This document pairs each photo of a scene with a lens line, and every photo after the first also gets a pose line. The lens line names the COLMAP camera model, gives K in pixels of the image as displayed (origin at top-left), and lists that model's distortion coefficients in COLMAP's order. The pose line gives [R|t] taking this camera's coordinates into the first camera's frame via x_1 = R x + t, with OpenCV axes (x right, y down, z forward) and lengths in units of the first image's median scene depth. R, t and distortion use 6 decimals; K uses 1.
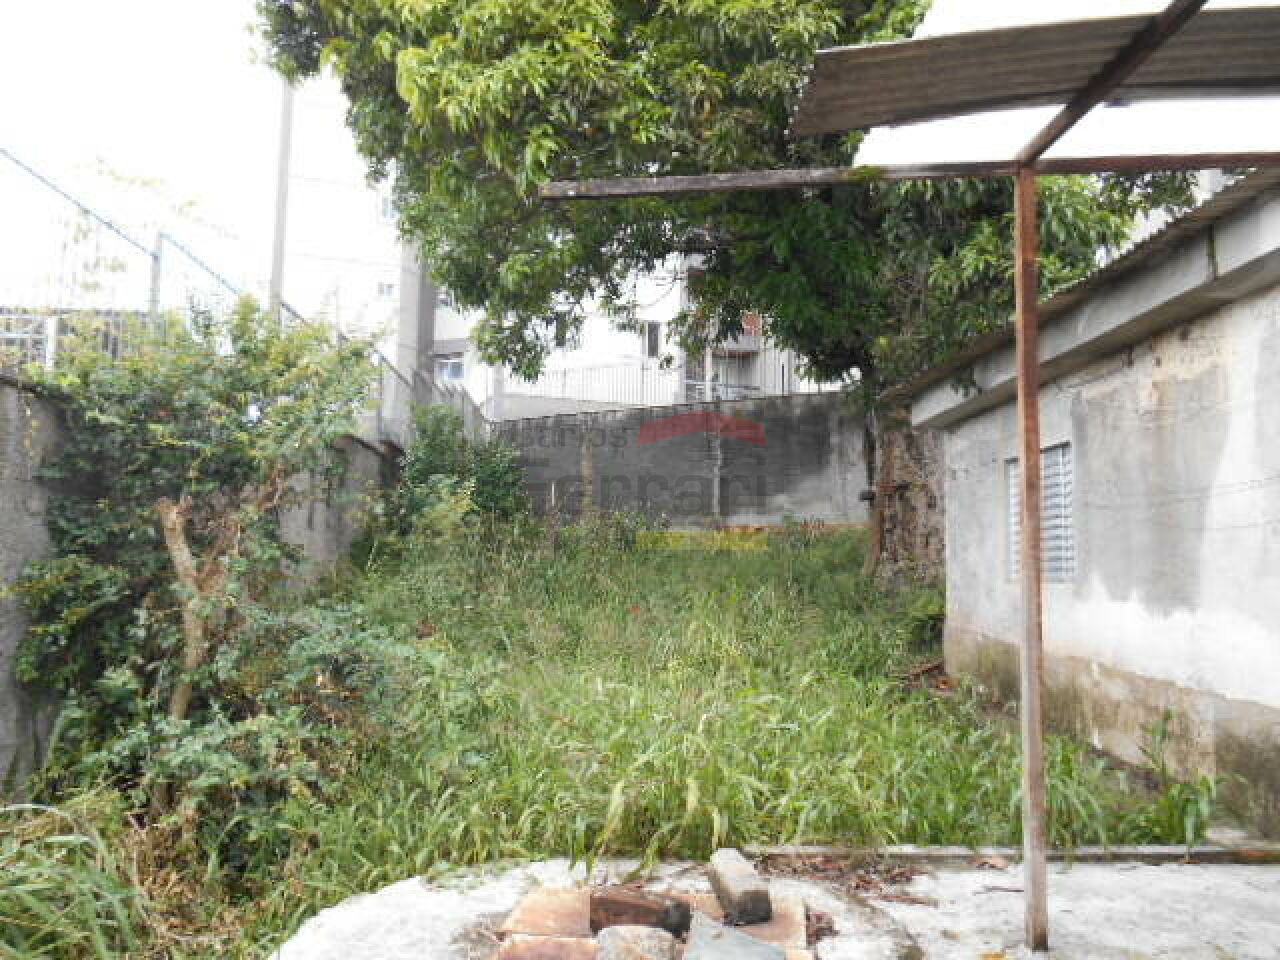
lens RADIAL K [[1004.5, 0, 638.8], [0, 1004.5, 481.2], [0, 0, 1]] dist [-0.001830, 0.001120]
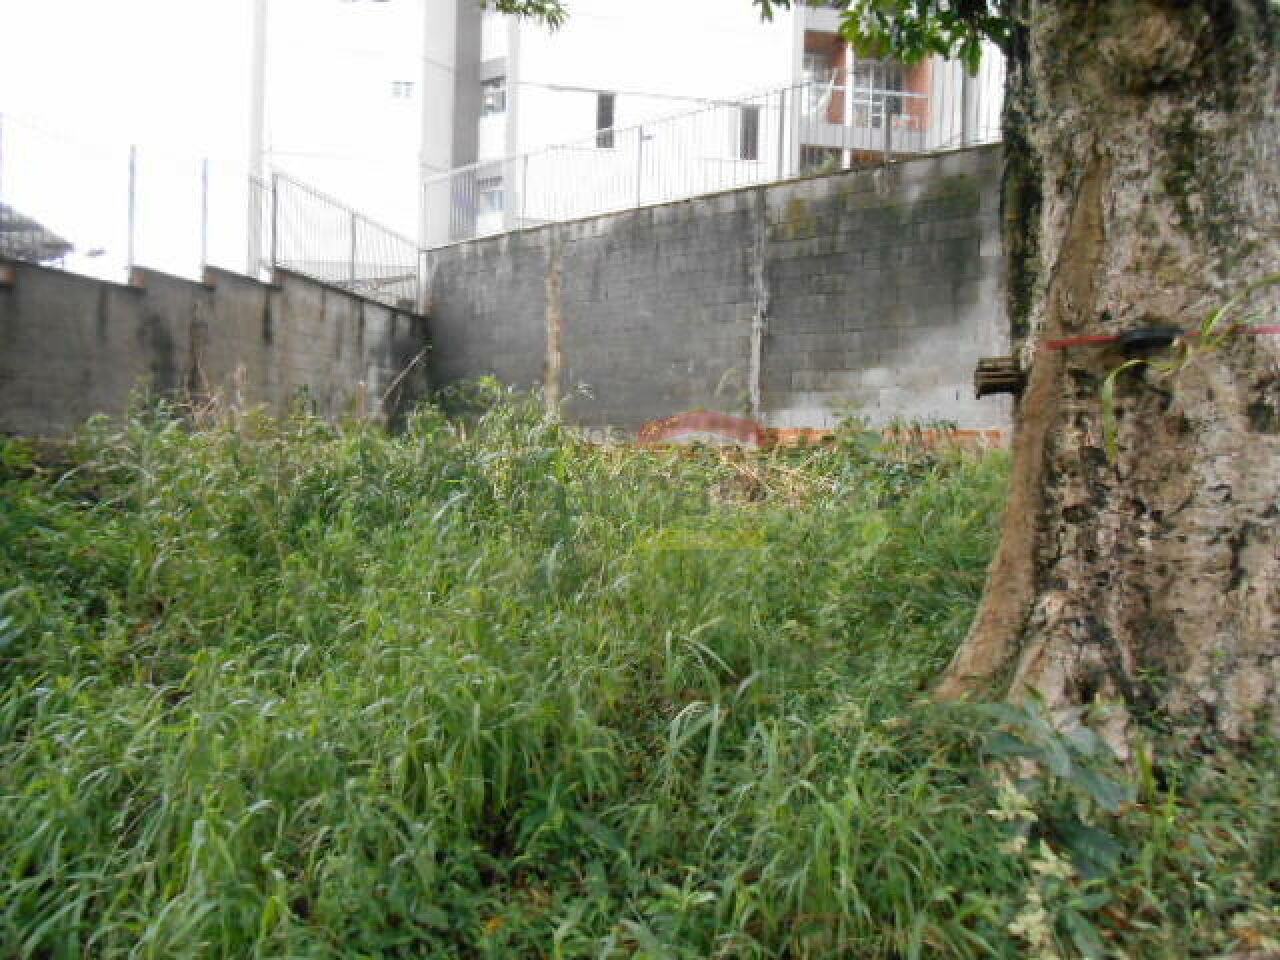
lens RADIAL K [[1004.5, 0, 642.9], [0, 1004.5, 479.2], [0, 0, 1]] dist [-0.001830, 0.001120]
pose [[0.979758, 0.019394, -0.199246, 0.129315], [0.005668, 0.992210, 0.124450, 0.005424], [0.200107, -0.123060, 0.972015, 0.491501]]
